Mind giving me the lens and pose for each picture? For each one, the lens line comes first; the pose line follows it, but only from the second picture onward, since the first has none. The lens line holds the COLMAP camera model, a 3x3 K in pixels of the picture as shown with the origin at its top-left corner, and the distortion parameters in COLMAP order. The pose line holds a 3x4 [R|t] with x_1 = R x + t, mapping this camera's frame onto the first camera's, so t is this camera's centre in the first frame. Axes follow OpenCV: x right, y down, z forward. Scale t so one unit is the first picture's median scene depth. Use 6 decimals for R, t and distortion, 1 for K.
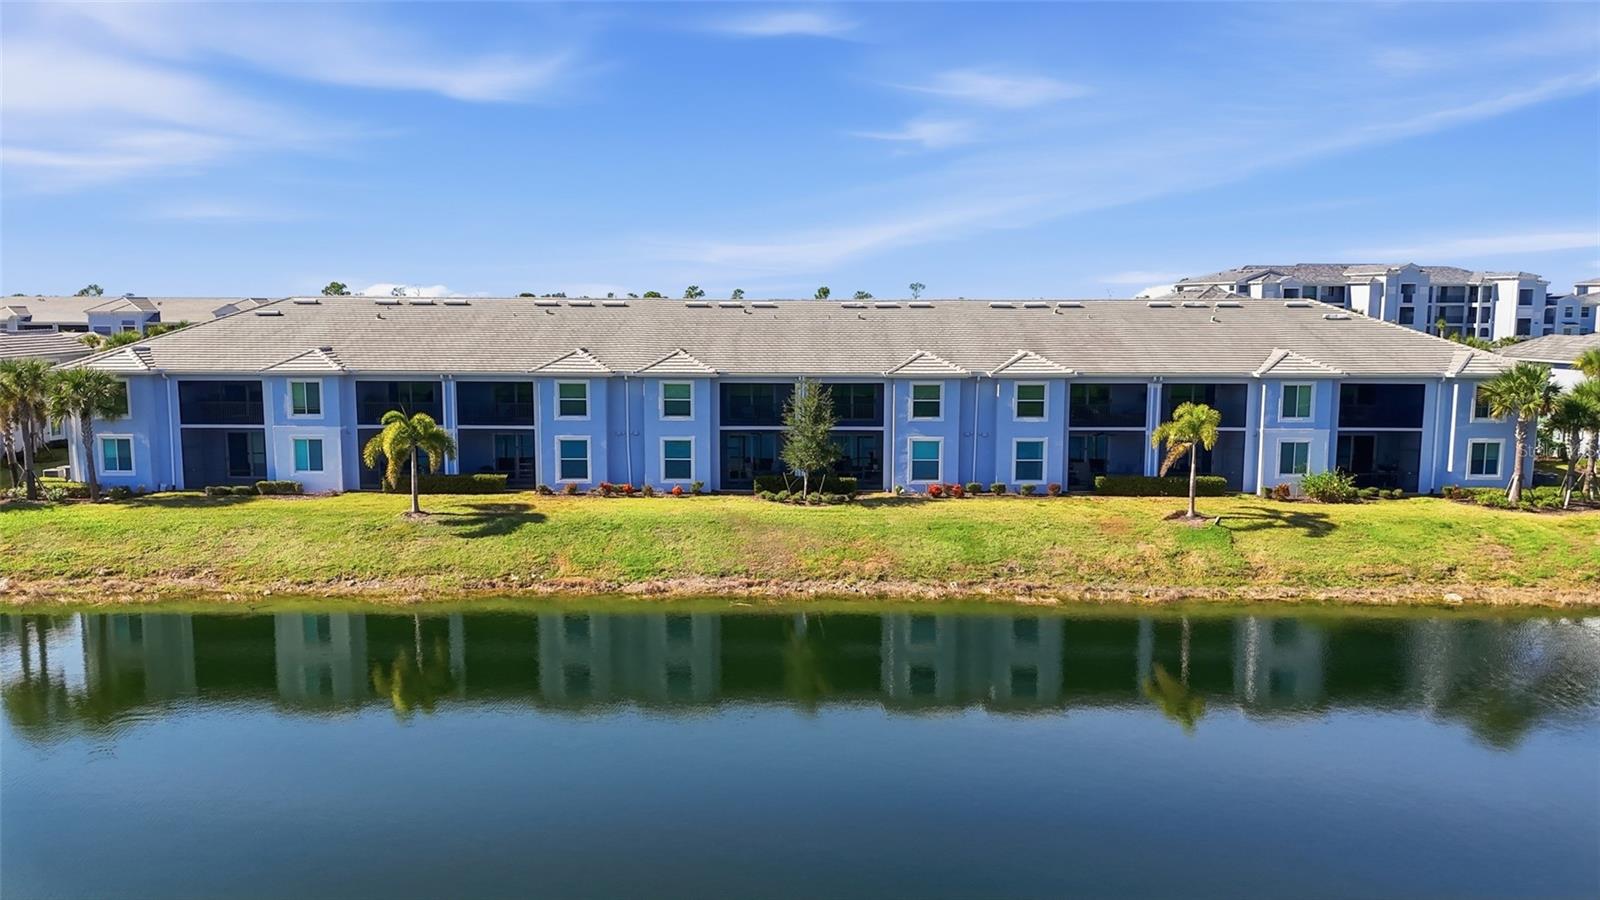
lens RADIAL K [[1182.5, 0, 800.0], [0, 1182.5, 450.0], [0, 0, 1]] dist [0.064680, -0.075689]
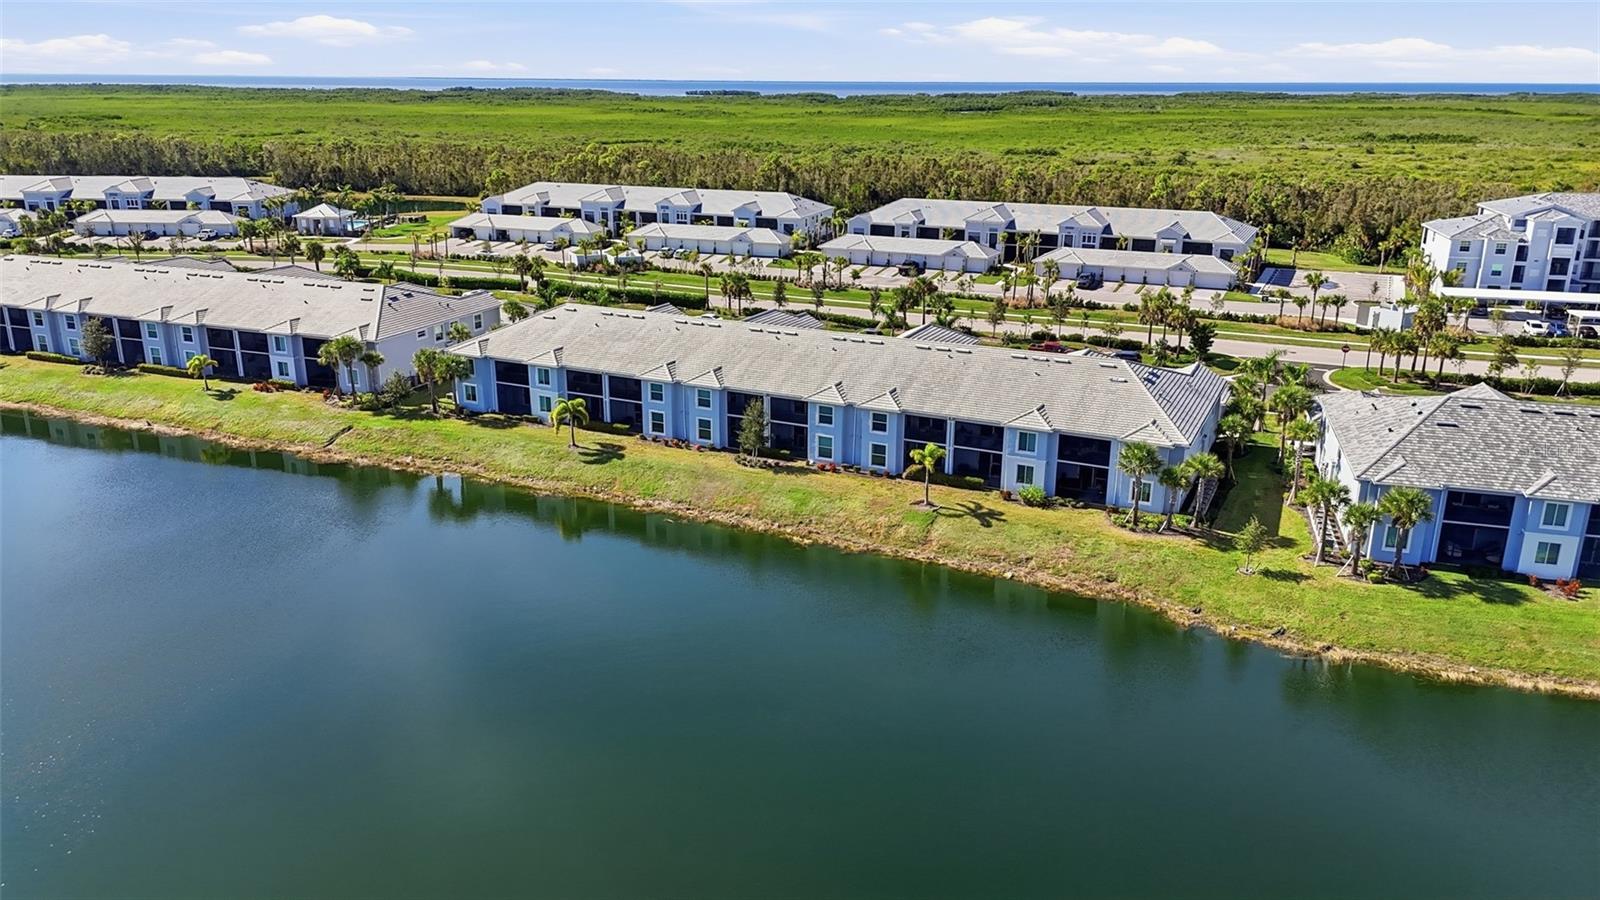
lens RADIAL K [[1175.4, 0, 800.0], [0, 1175.4, 450.0], [0, 0, 1]] dist [0.111471, -0.145908]
pose [[0.902045, 0.132483, -0.410808, 0.812263], [-0.055999, 0.979608, 0.192955, -0.331744], [0.427994, -0.151049, 0.891070, -0.611253]]
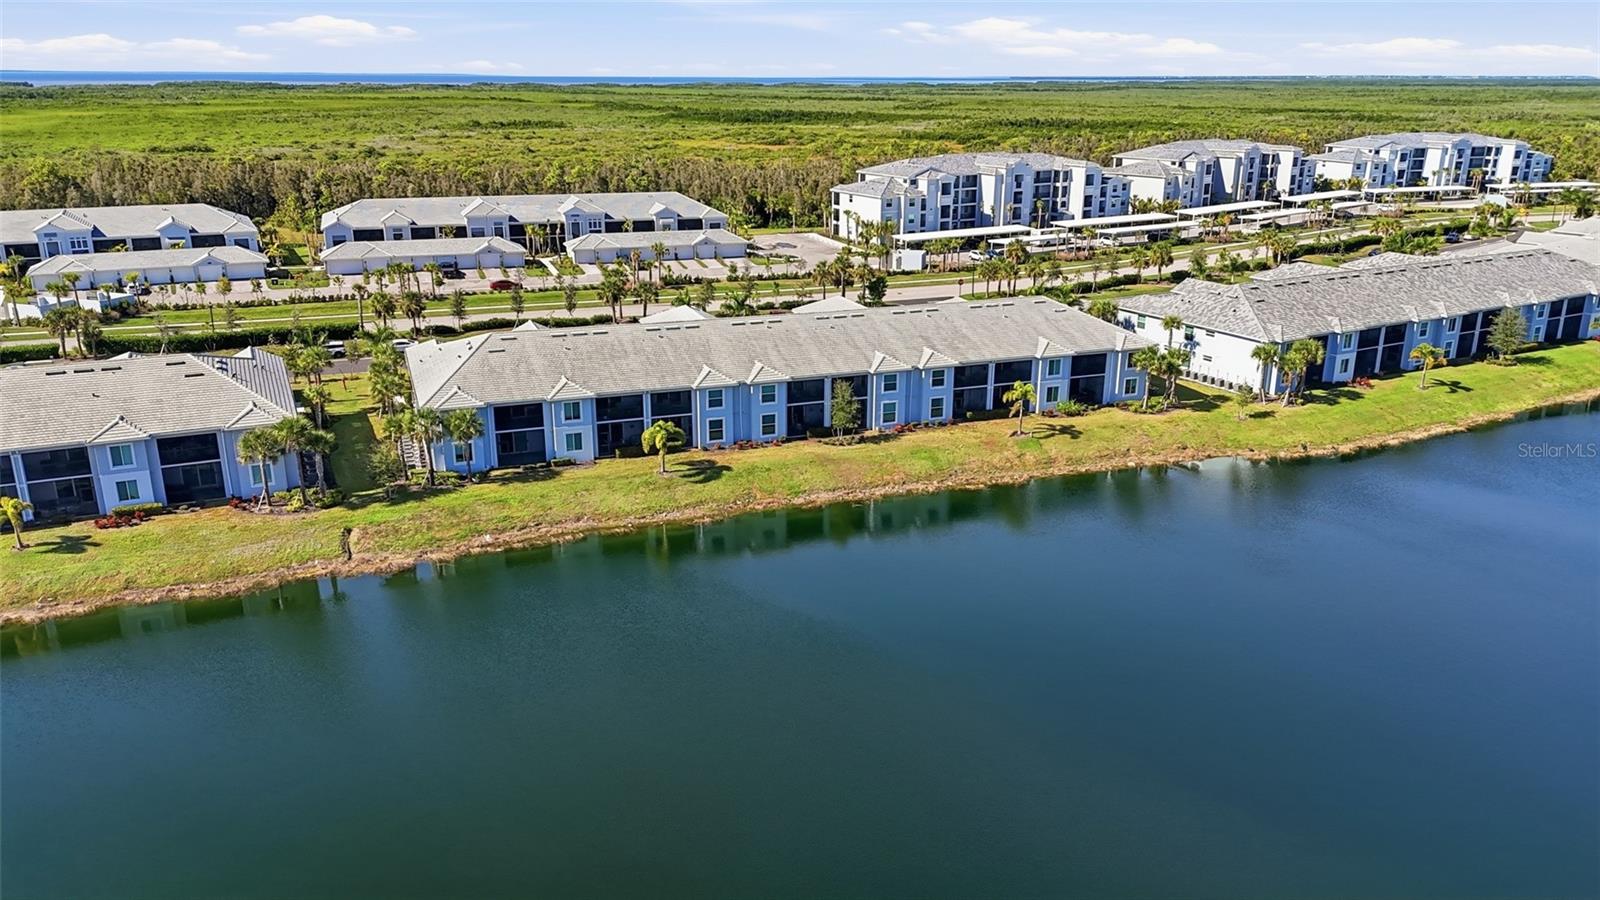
lens RADIAL K [[1178.8, 0, 800.0], [0, 1178.8, 450.0], [0, 0, 1]] dist [0.088055, -0.107016]
pose [[0.938058, -0.104749, 0.330264, -0.685974], [0.040953, 0.980044, 0.194519, -0.317122], [-0.344049, -0.168945, 0.923628, -0.760690]]
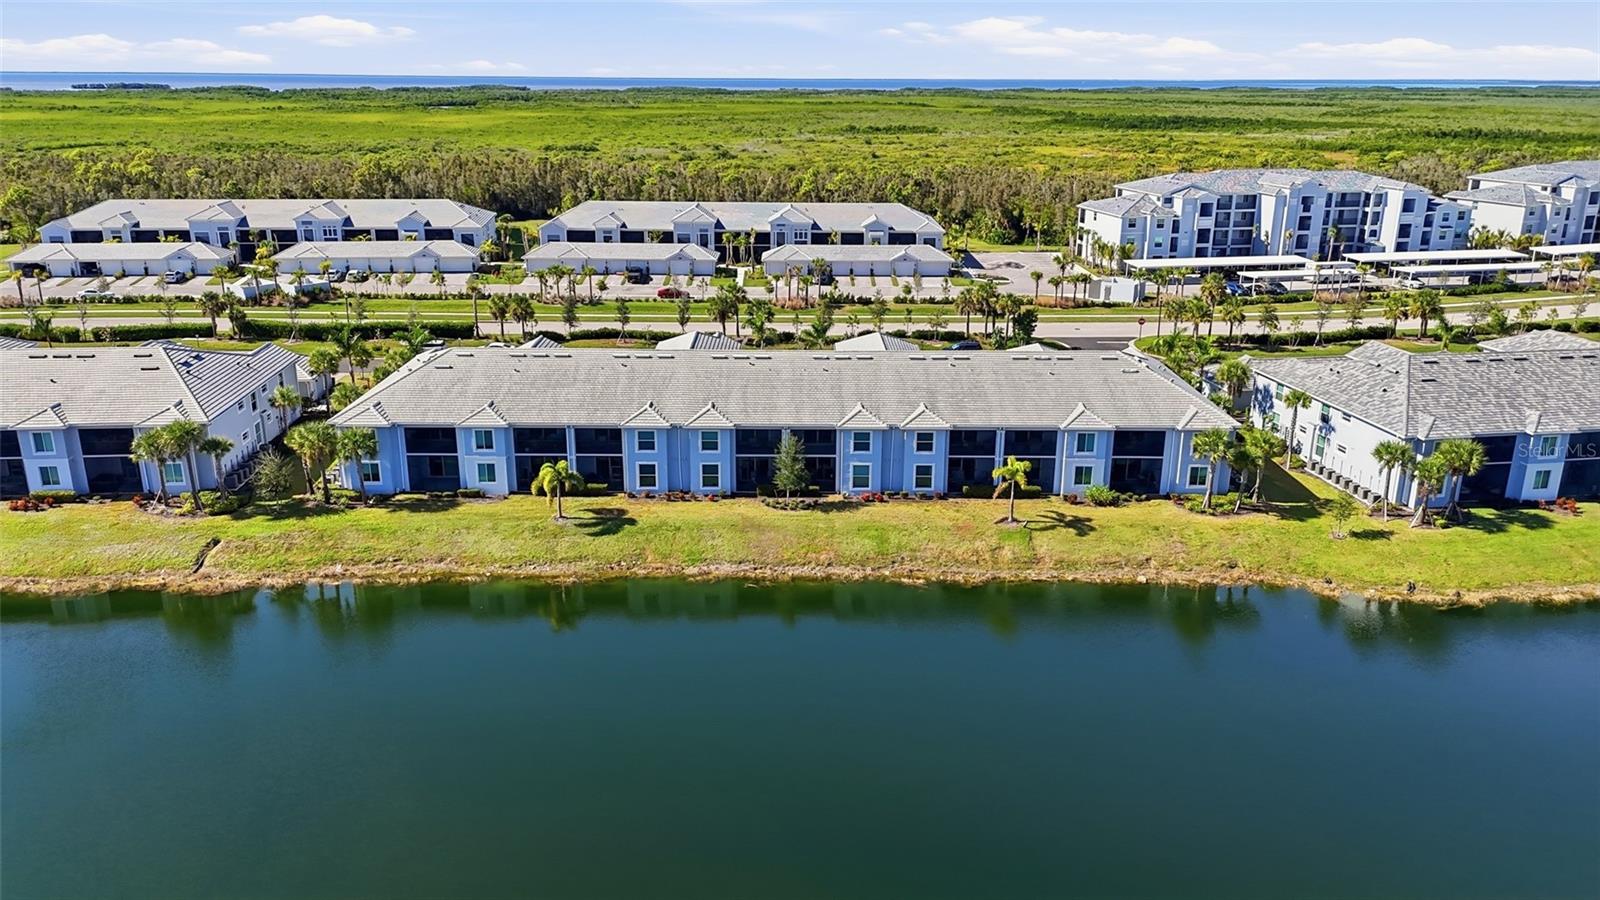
lens RADIAL K [[1178.8, 0, 800.0], [0, 1178.8, 450.0], [0, 0, 1]] dist [0.088055, -0.107016]
pose [[0.999992, 0.001762, 0.003671, 0.015309], [-0.002409, 0.982874, 0.184264, -0.332603], [-0.003284, -0.184271, 0.982870, -0.612373]]
